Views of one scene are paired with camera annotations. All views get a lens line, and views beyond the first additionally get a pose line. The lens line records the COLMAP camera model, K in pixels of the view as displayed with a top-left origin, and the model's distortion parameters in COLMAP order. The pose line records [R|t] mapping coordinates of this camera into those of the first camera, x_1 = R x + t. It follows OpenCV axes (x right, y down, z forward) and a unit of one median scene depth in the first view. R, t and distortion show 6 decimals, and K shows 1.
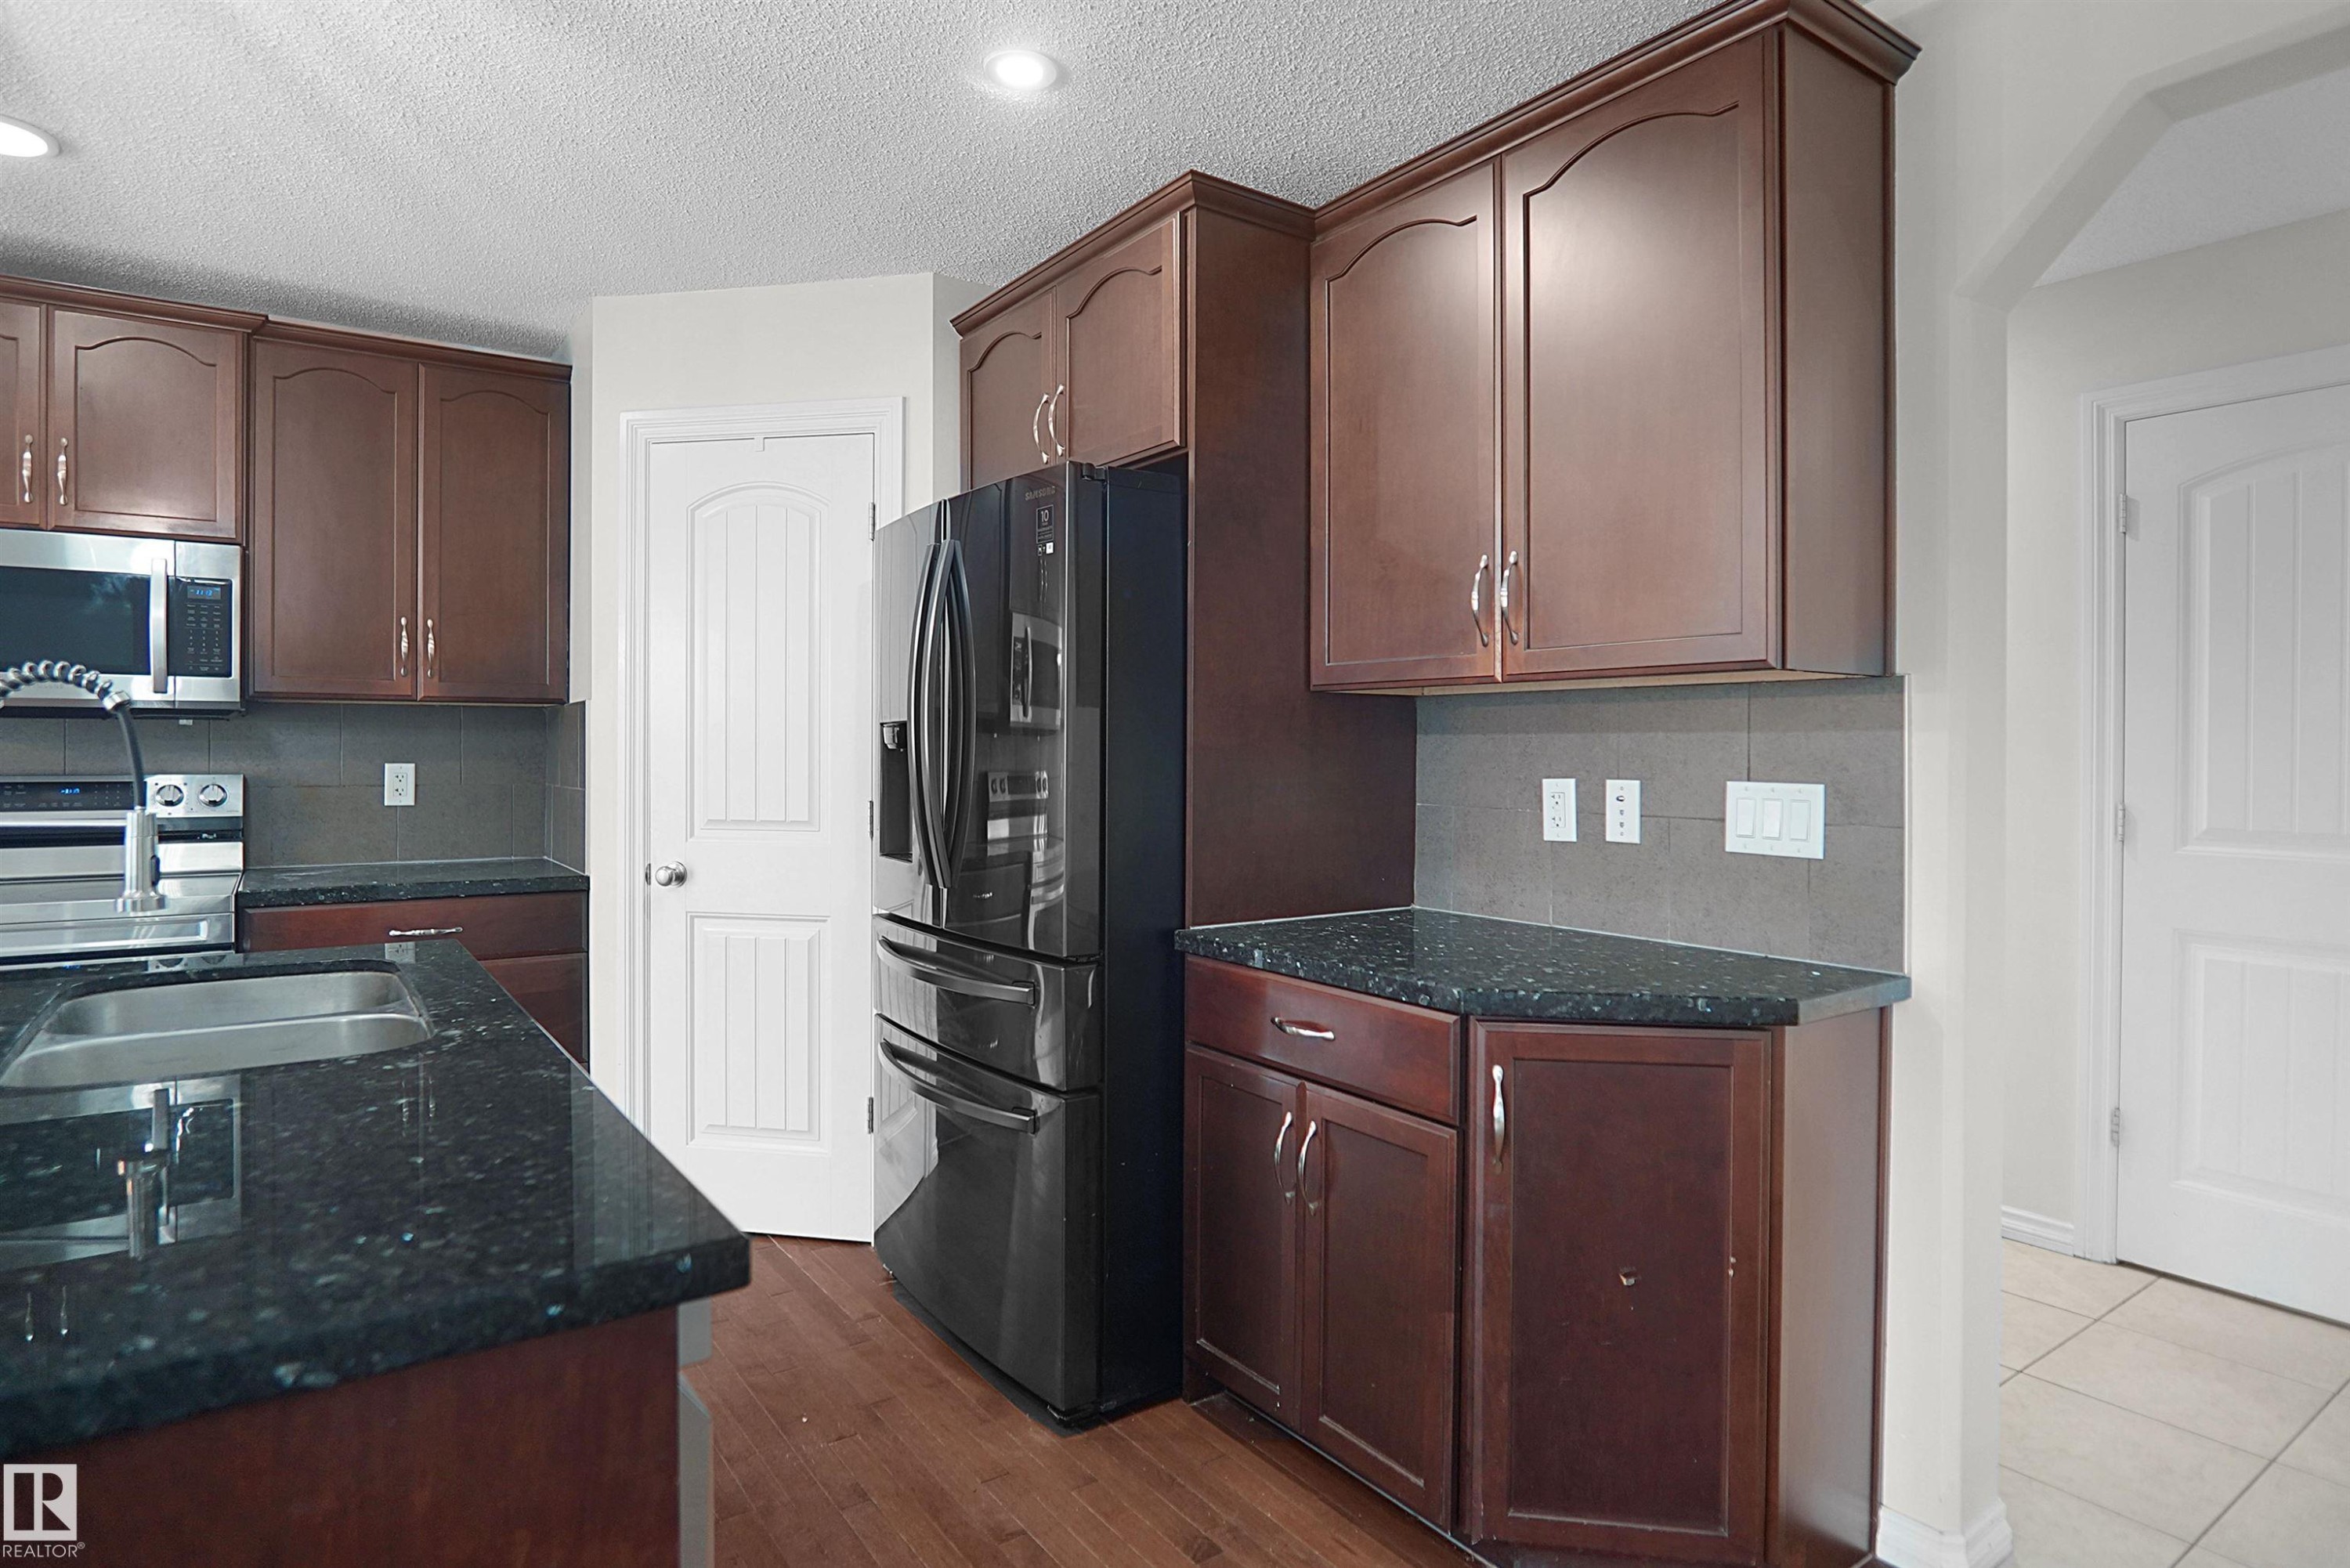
lens RADIAL K [[1282.2, 0, 1170.9], [0, 1282.2, 757.8], [0, 0, 1]] dist [-0.015283, -0.000120]
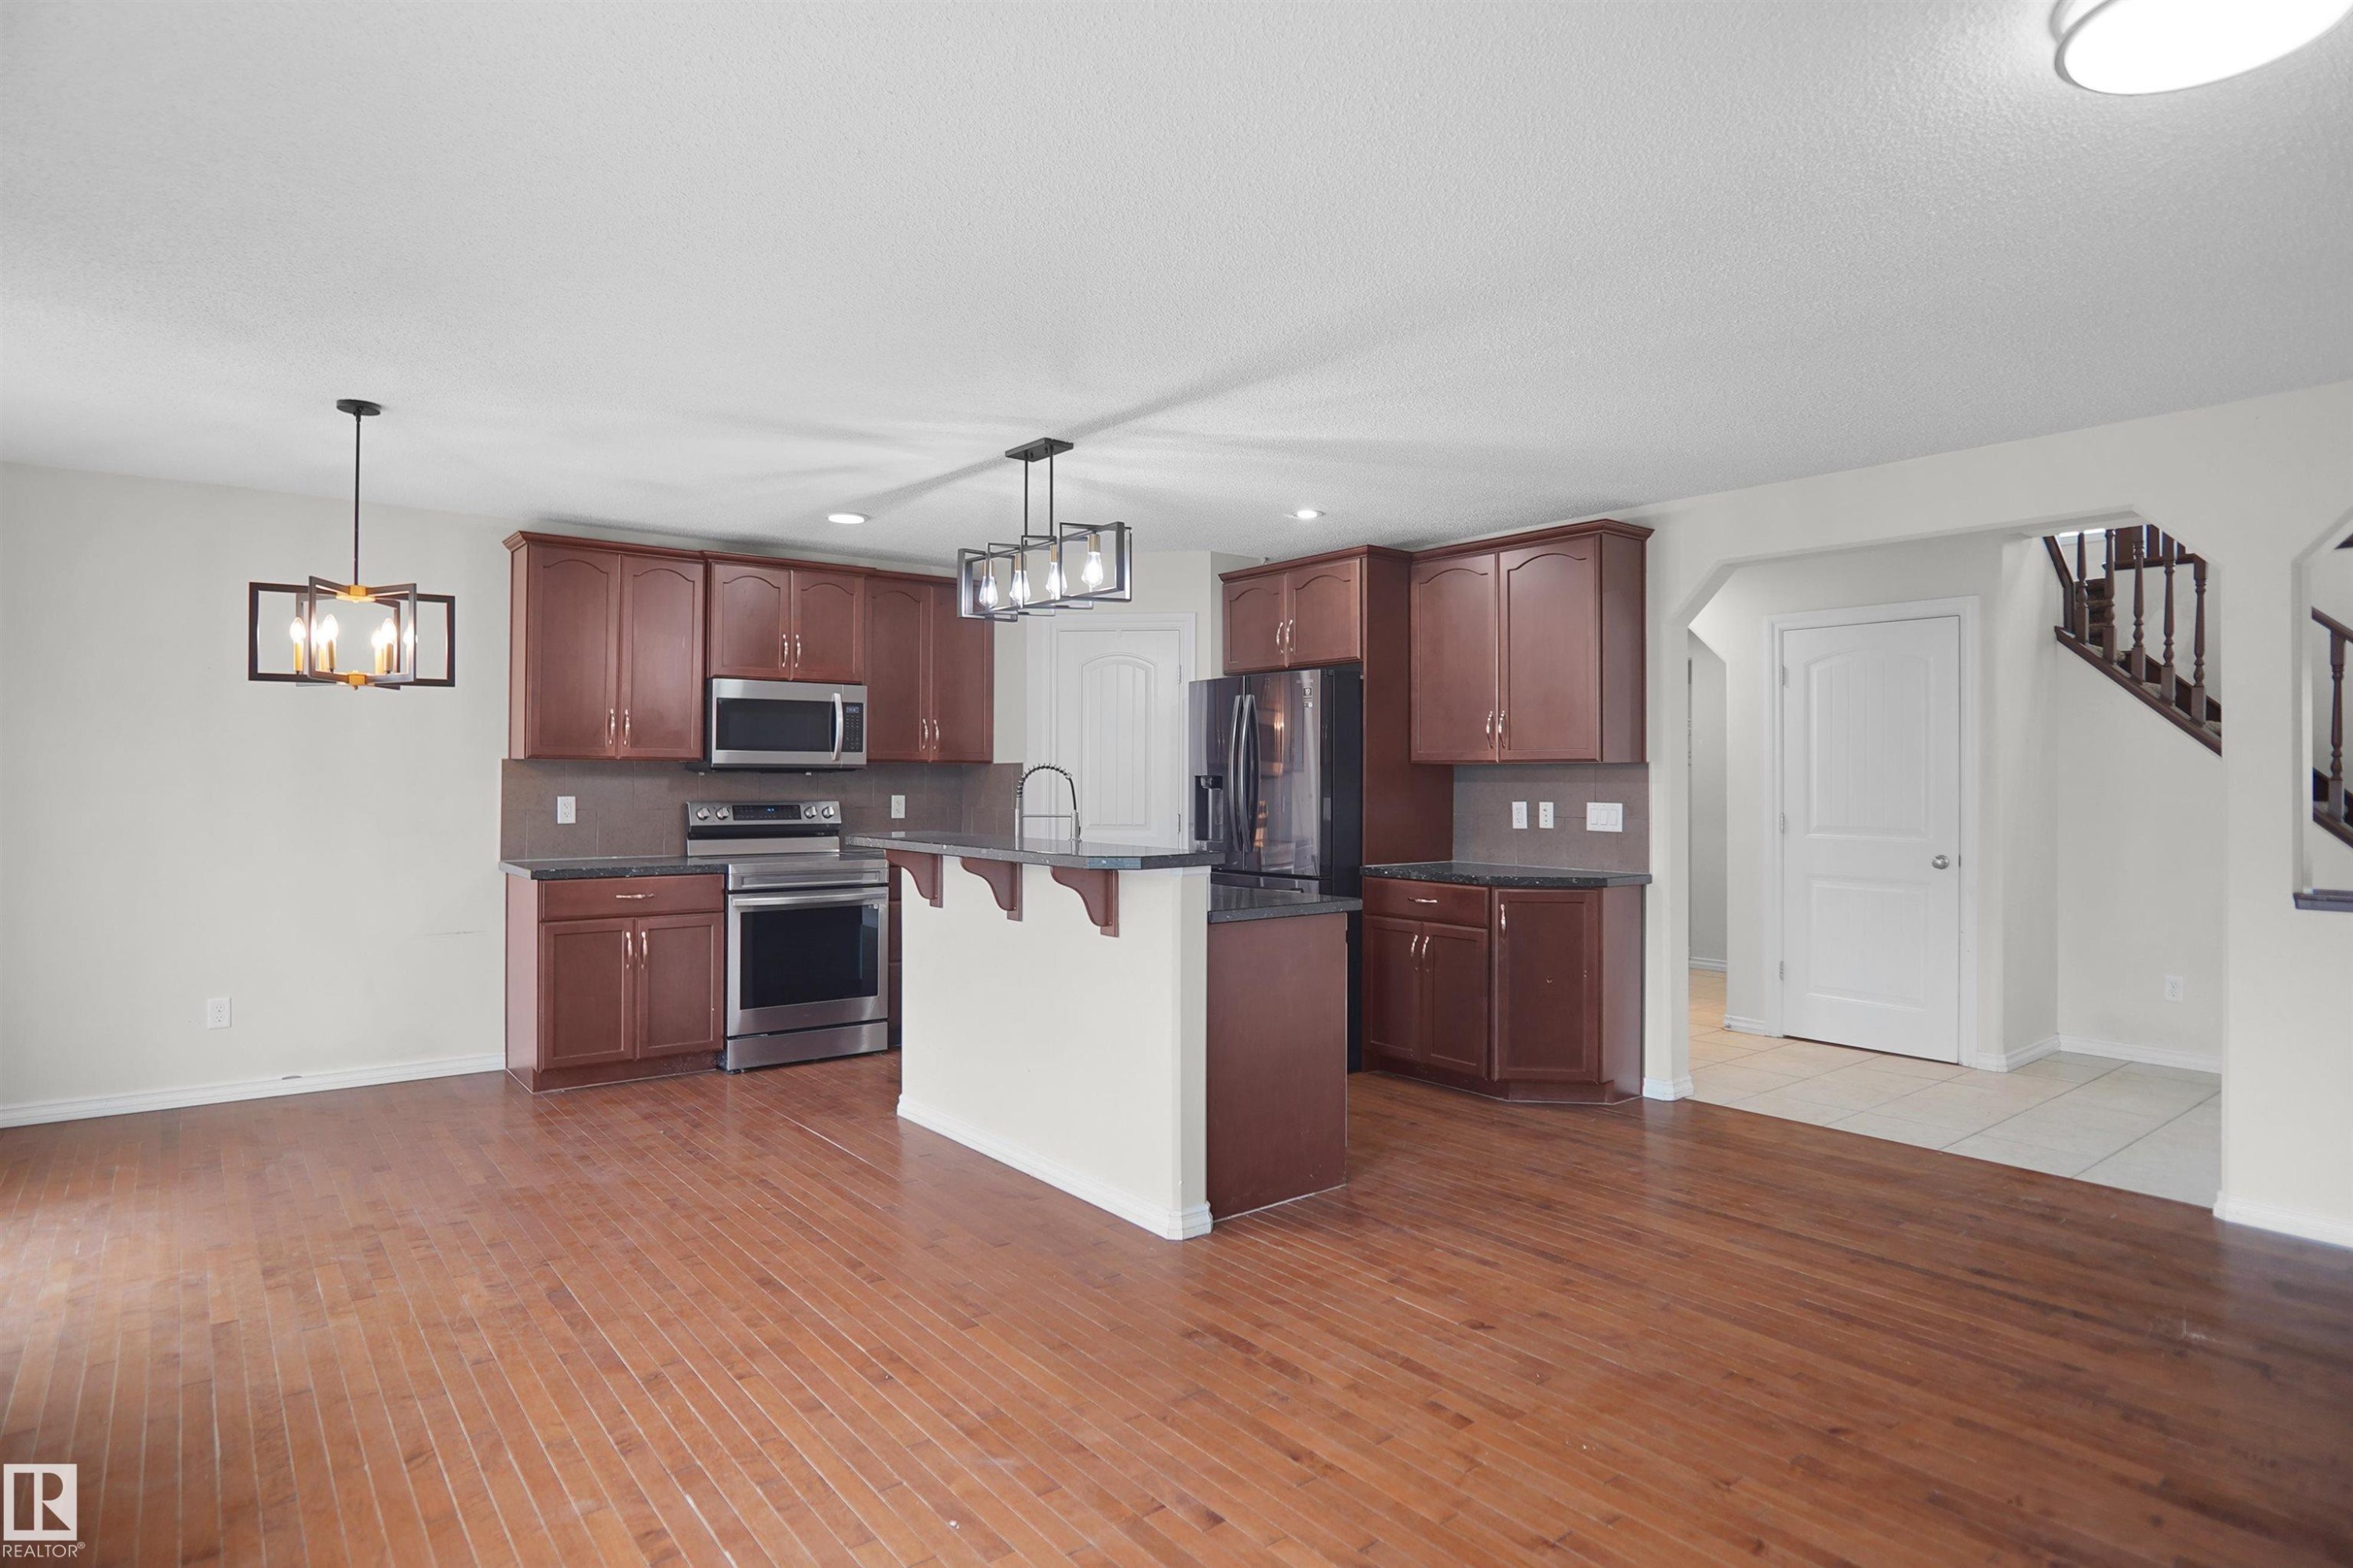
lens RADIAL K [[1256.2, 0, 1205.0], [0, 1256.2, 773.7], [0, 0, 1]] dist [-0.003938, -0.000176]
pose [[0.997280, 0.000605, 0.073708, -0.443910], [0.000193, 0.999941, -0.010815, -0.010204], [-0.073710, 0.010800, 0.997221, -1.259455]]
